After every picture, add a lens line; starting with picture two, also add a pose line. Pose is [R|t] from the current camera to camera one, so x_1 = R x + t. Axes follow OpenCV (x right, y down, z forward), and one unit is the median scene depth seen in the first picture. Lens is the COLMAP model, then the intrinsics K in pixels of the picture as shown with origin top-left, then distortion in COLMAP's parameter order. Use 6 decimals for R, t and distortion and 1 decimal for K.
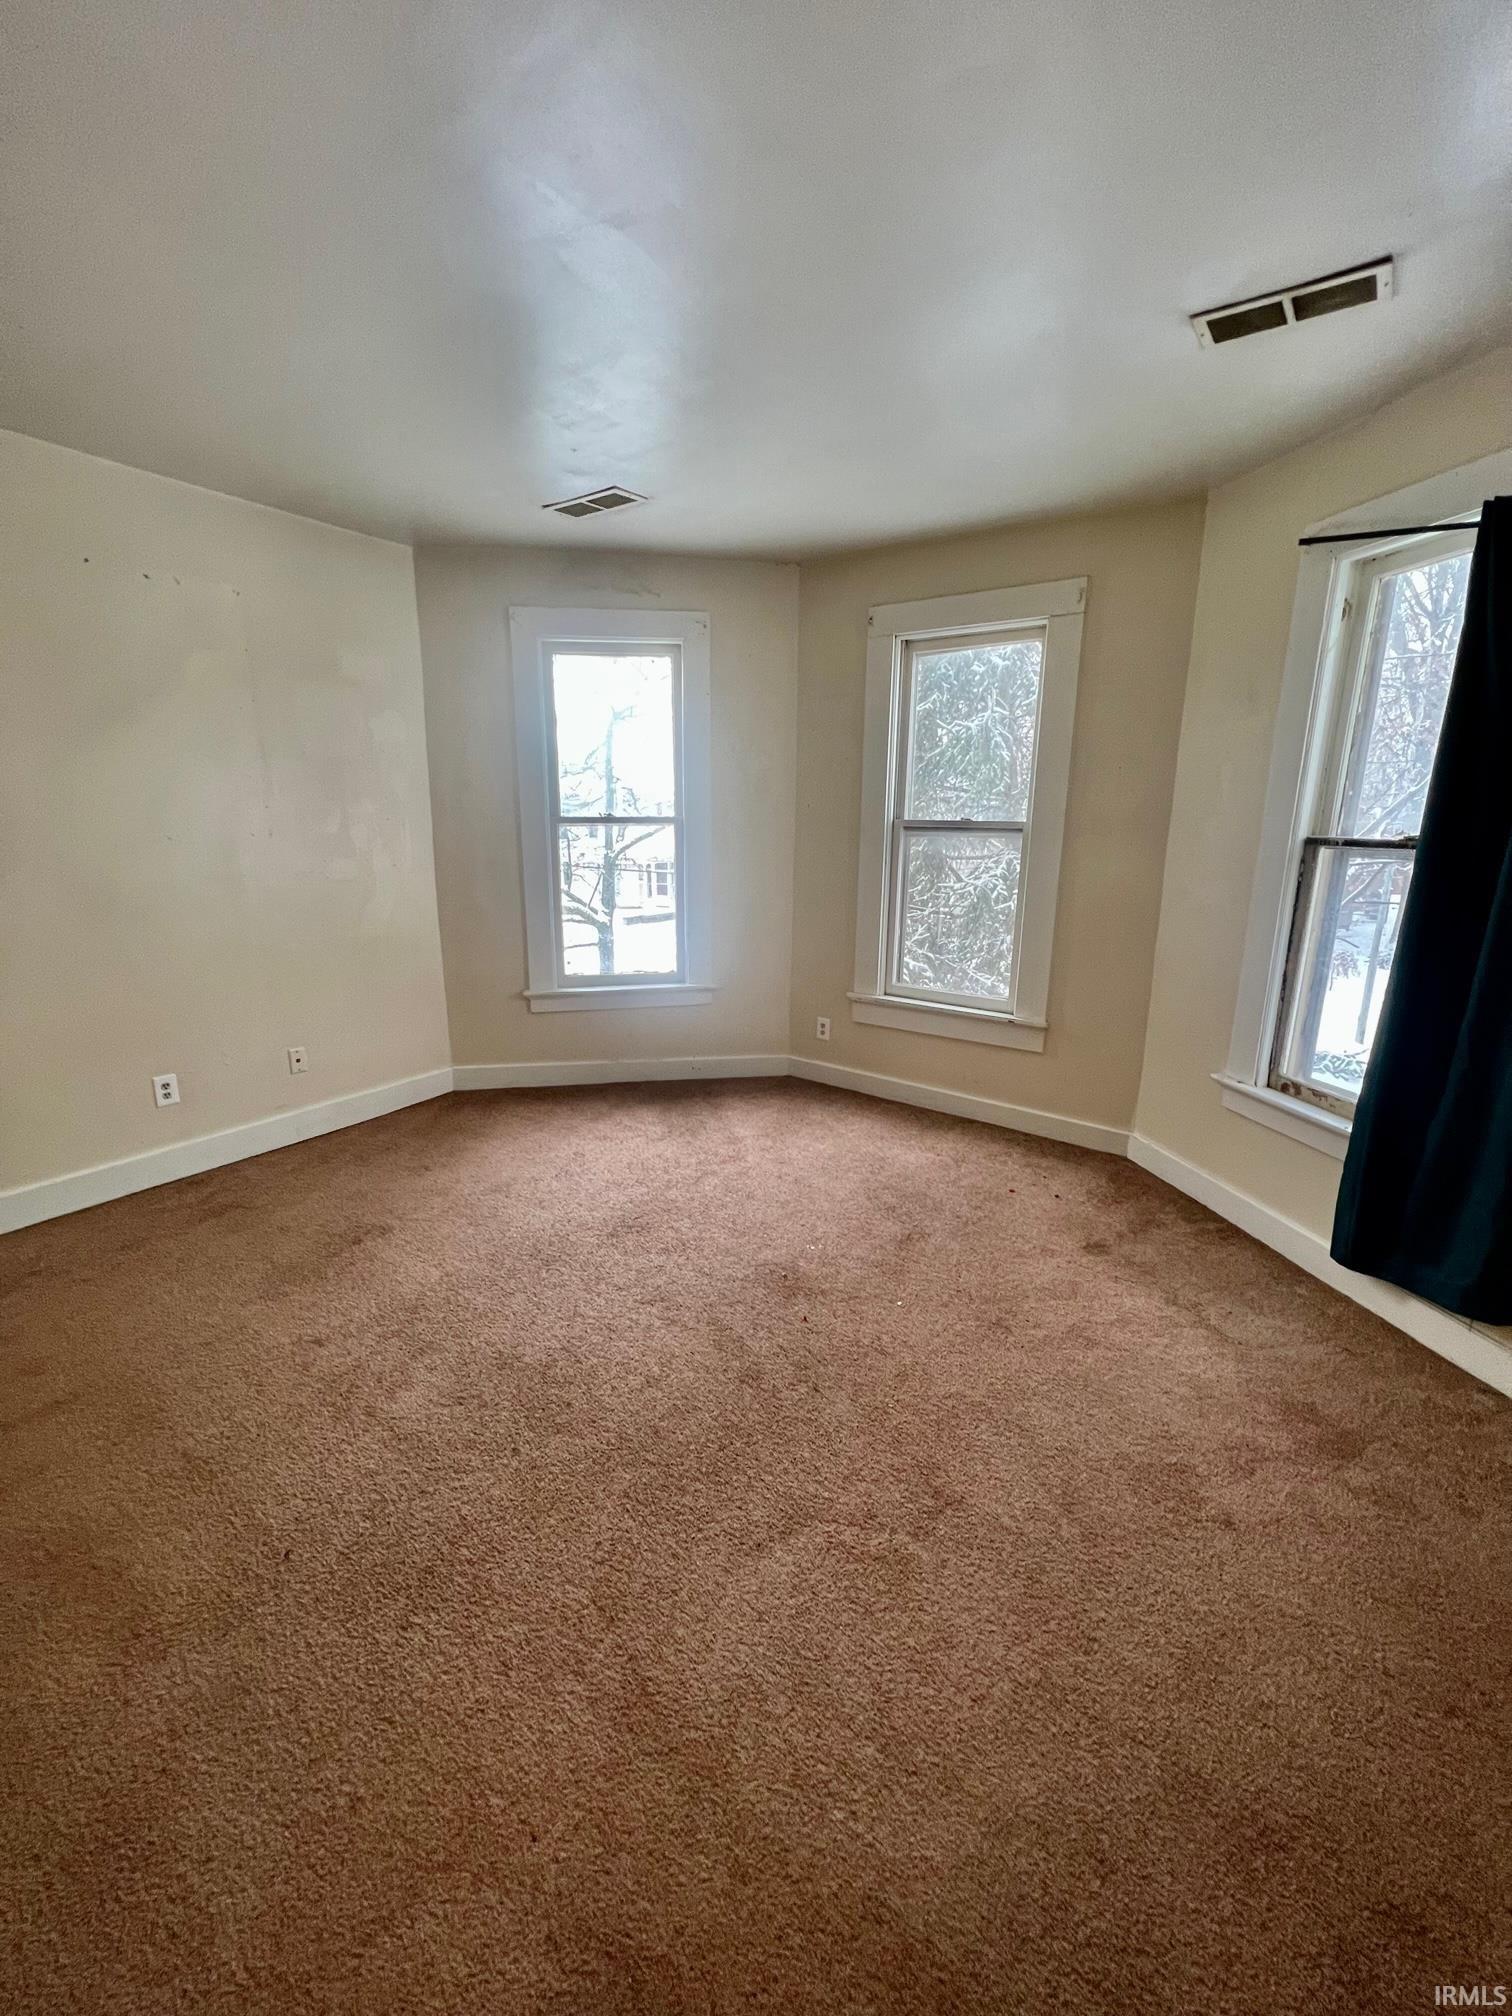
lens RADIAL K [[806.5, 0, 756.0], [0, 806.5, 1008.0], [0, 0, 1]] dist [-0.001536, 0.000231]
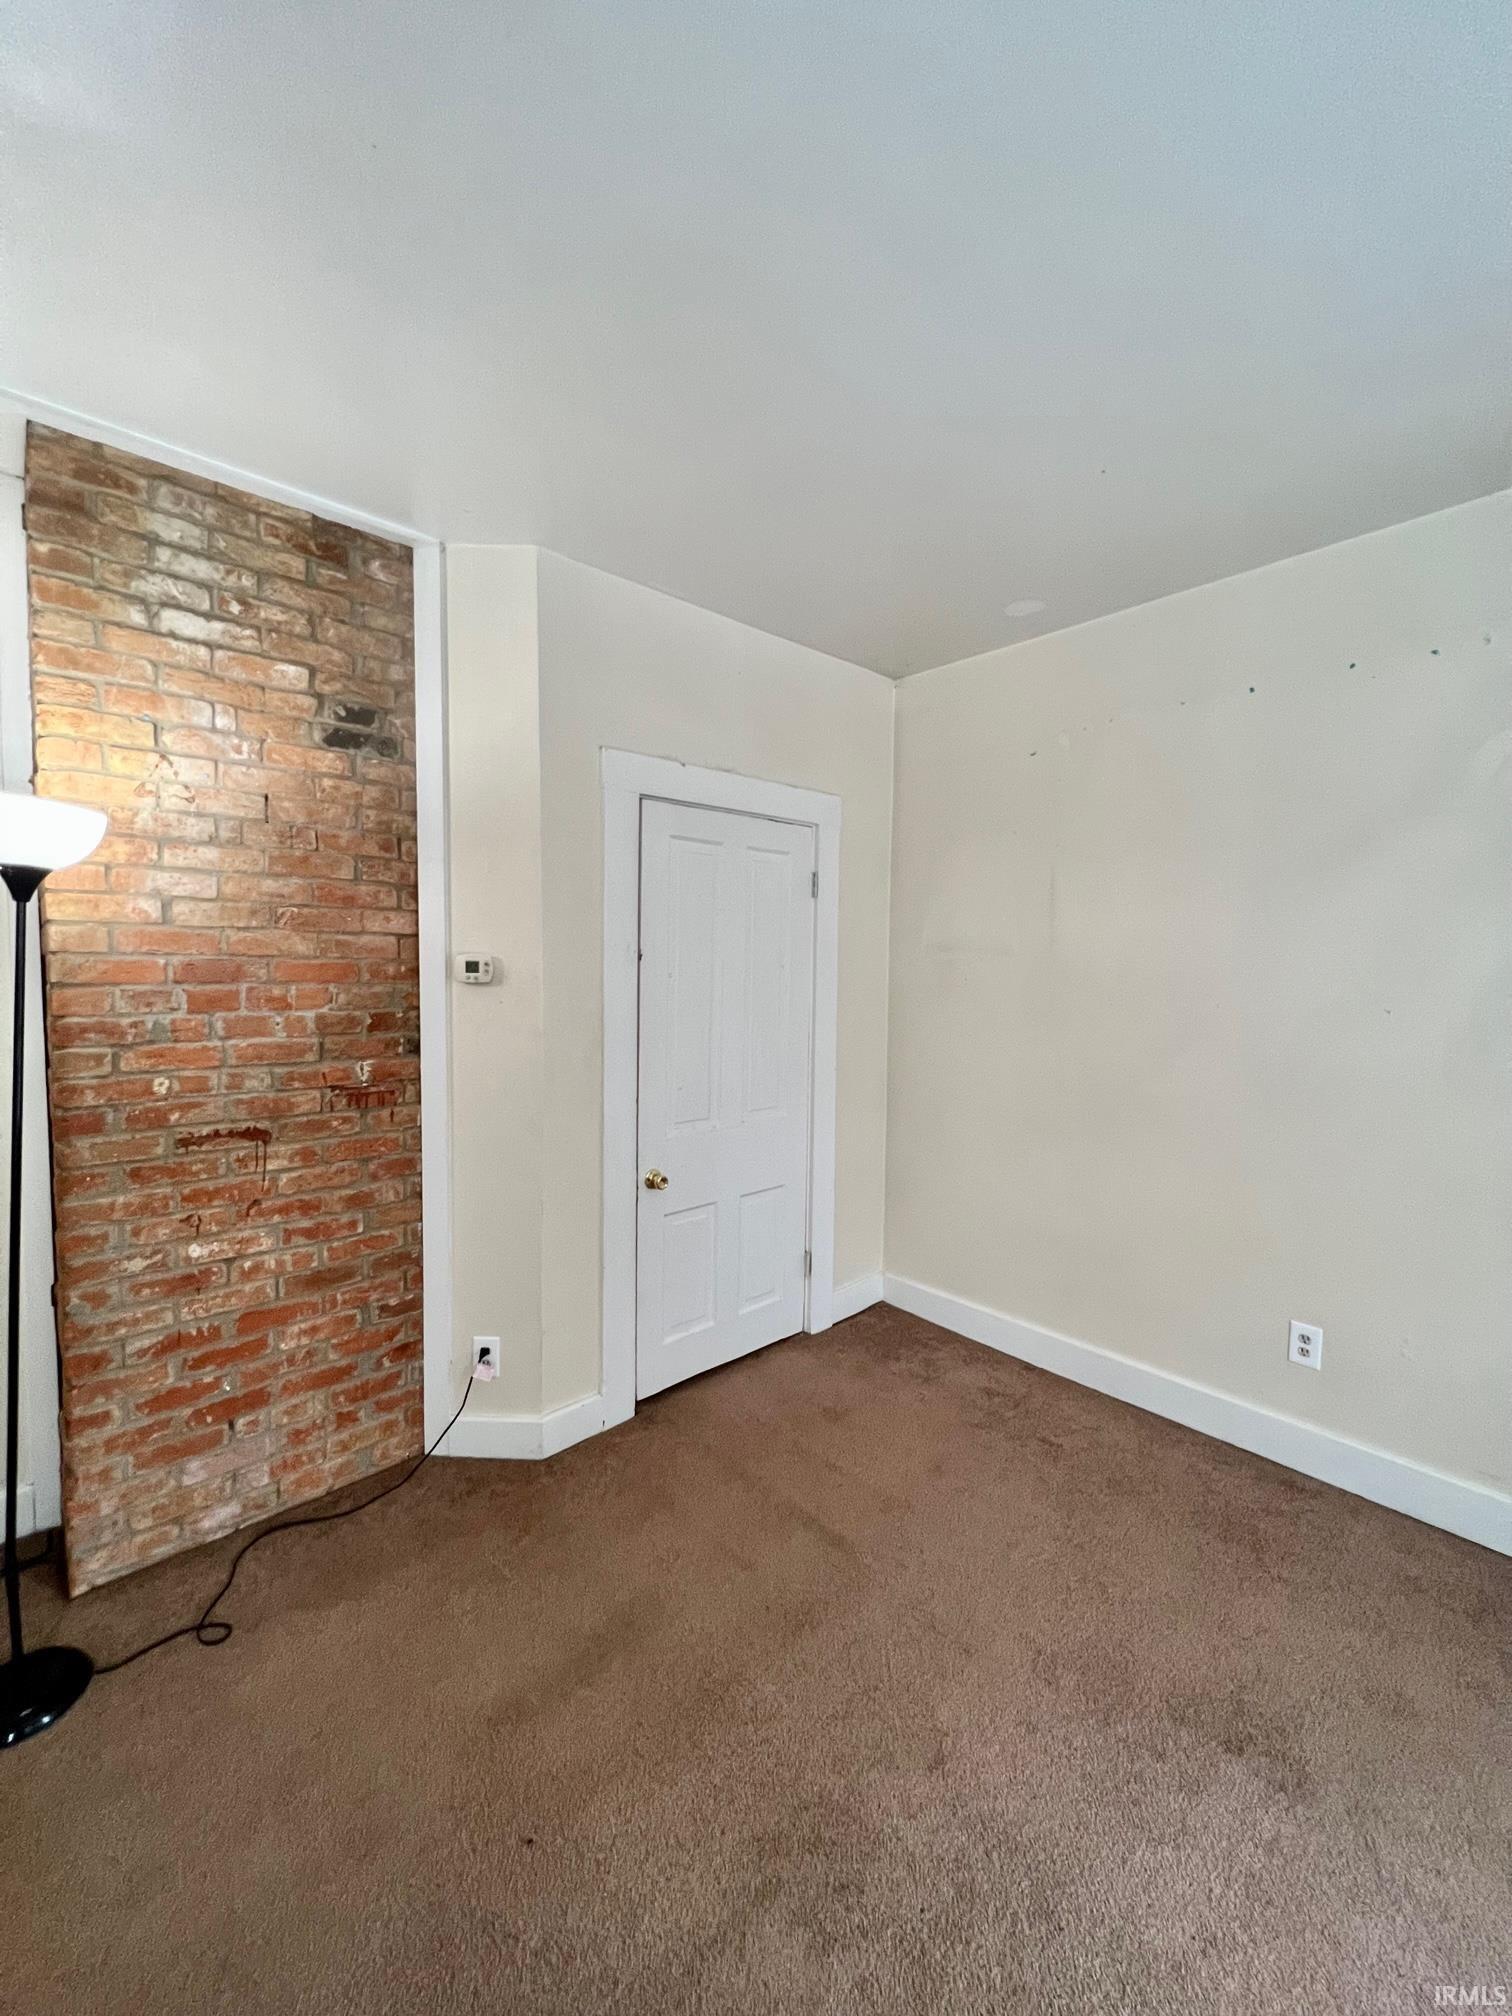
lens RADIAL K [[805.0, 0, 756.0], [0, 805.0, 1008.0], [0, 0, 1]] dist [-0.000577, -0.000007]
pose [[-0.205733, 0.050589, -0.977300, 0.066409], [-0.240146, 0.965517, 0.100533, -0.146750], [0.948685, 0.255377, -0.186490, 0.590034]]
